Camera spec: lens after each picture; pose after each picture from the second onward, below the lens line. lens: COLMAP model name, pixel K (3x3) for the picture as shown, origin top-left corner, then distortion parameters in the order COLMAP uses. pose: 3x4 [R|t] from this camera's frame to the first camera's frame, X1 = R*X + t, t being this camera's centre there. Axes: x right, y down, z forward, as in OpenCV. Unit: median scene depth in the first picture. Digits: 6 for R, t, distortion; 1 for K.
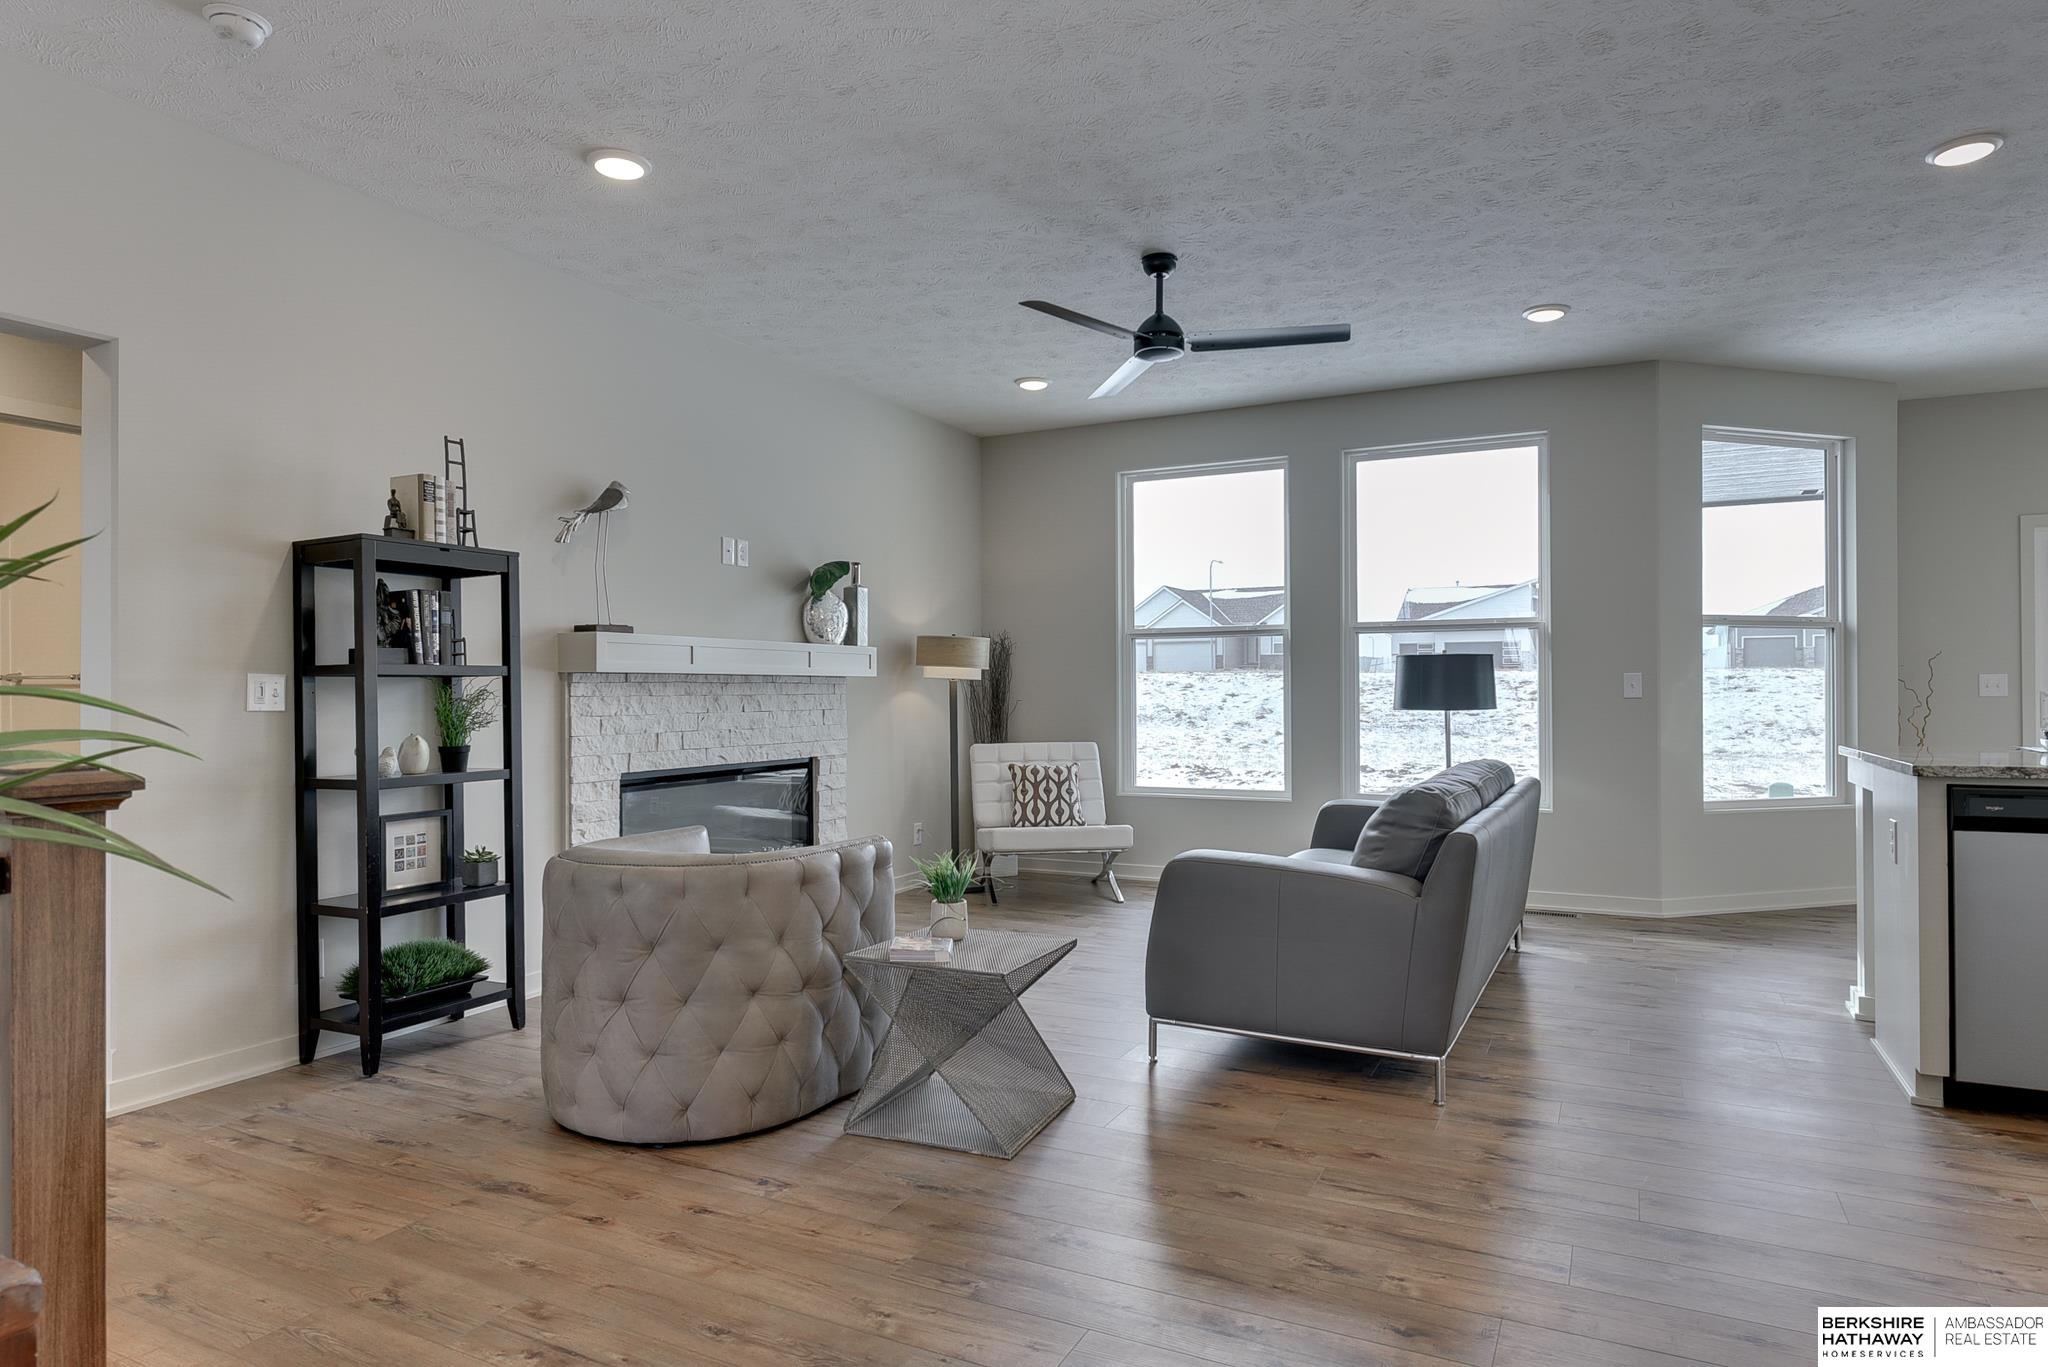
lens RADIAL K [[1185.2, 0, 1124.7], [0, 1185.2, 687.9], [0, 0, 1]] dist [0.004066, -0.003146]
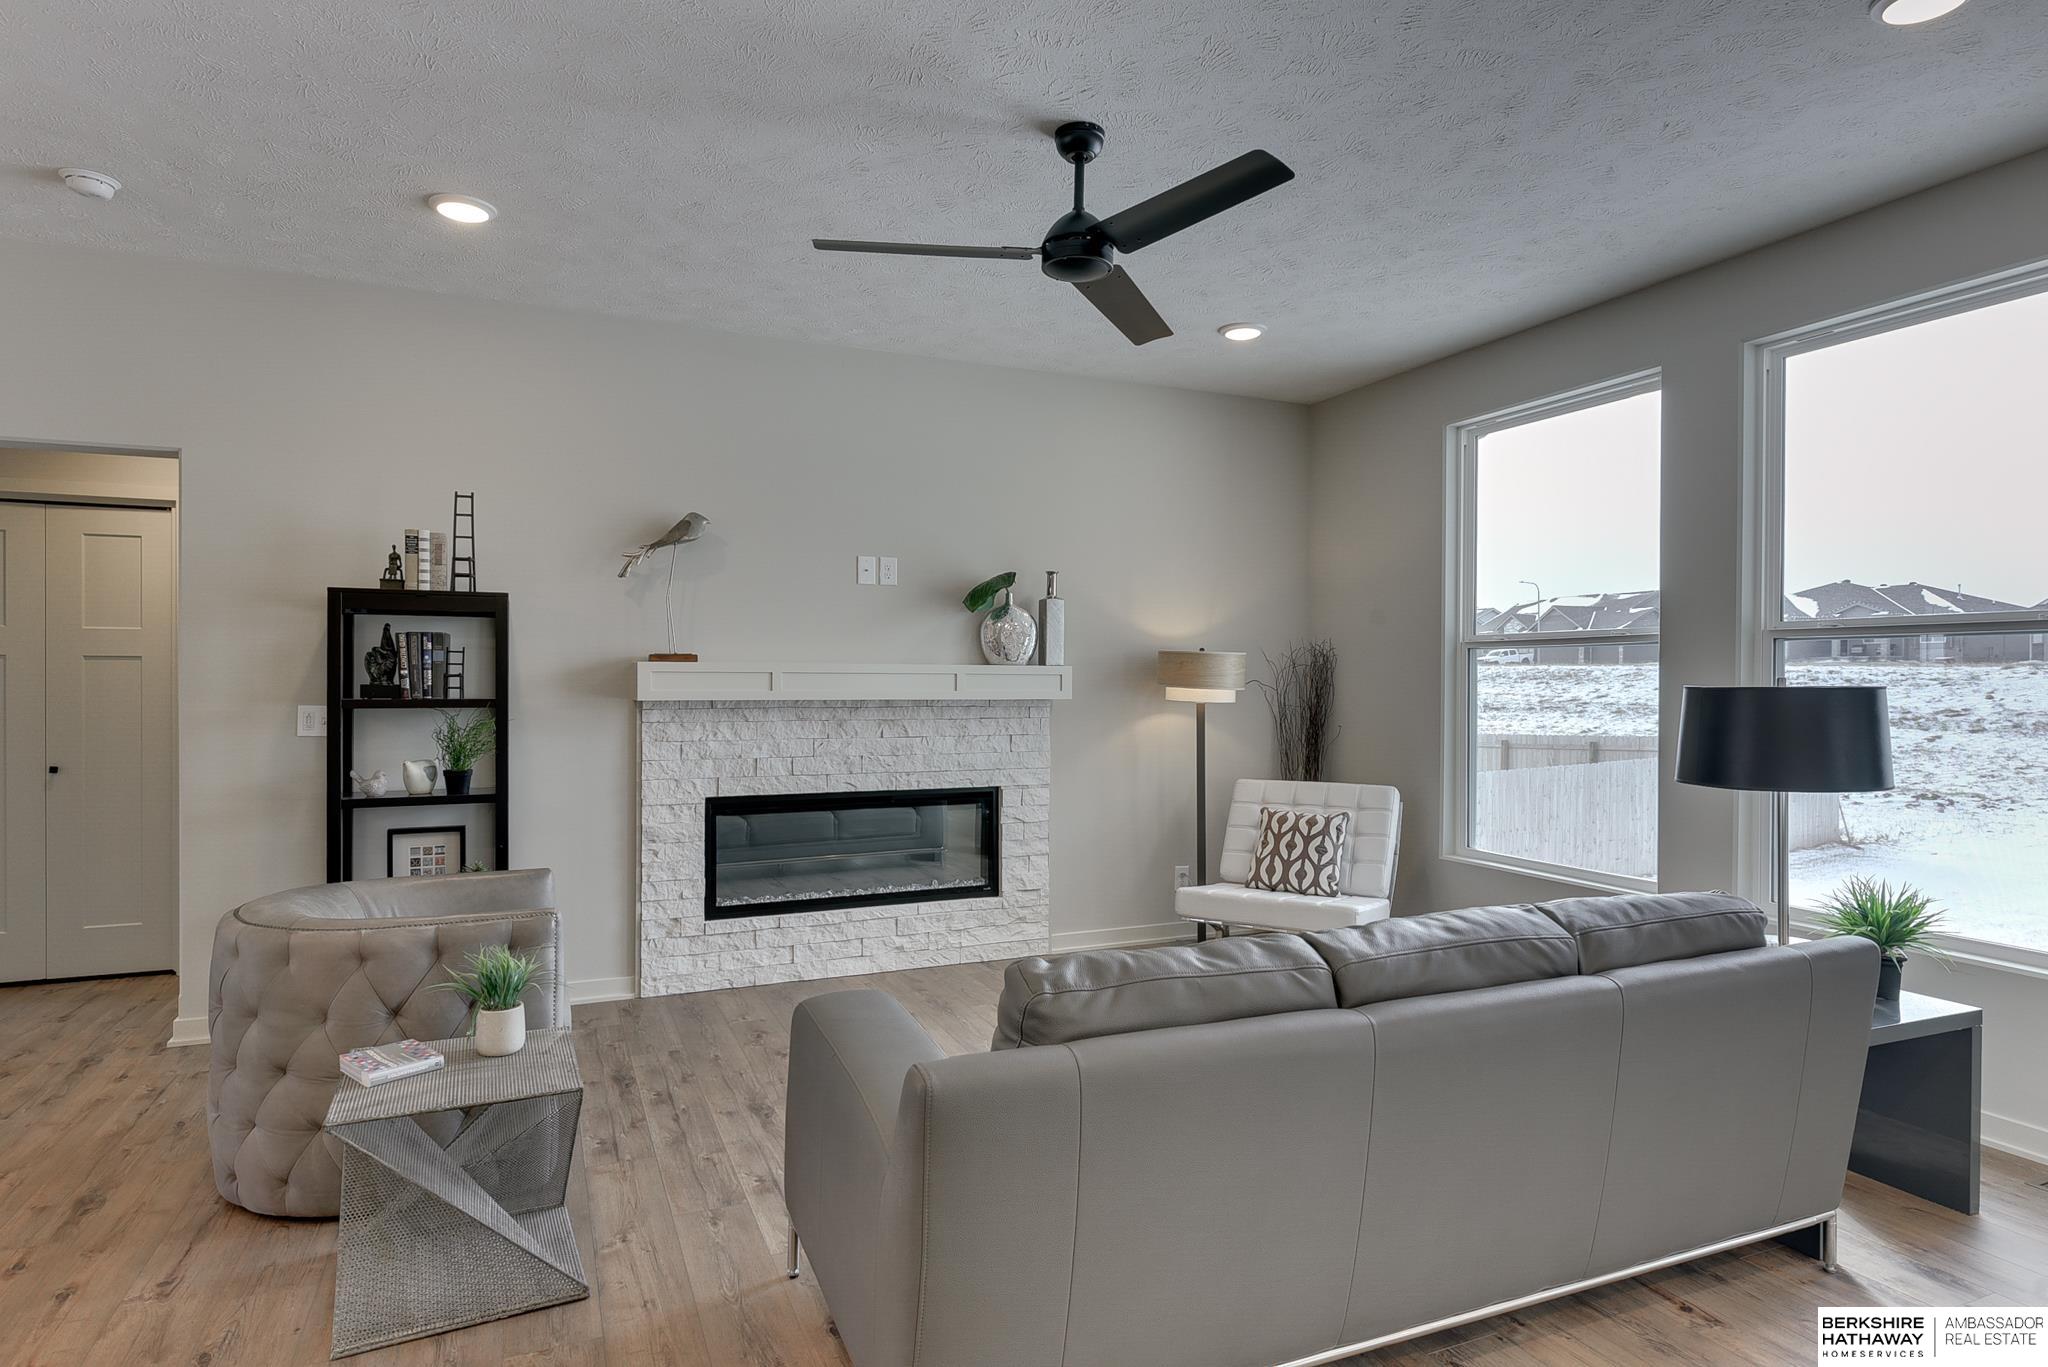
lens RADIAL K [[1158.6, 0, 1065.4], [0, 1158.6, 688.1], [0, 0, 1]] dist [0.008419, -0.007077]
pose [[0.745124, 0.016182, -0.666729, 0.491106], [-0.008860, 0.999858, 0.014366, -0.040900], [0.666867, -0.004798, 0.745161, 0.477383]]
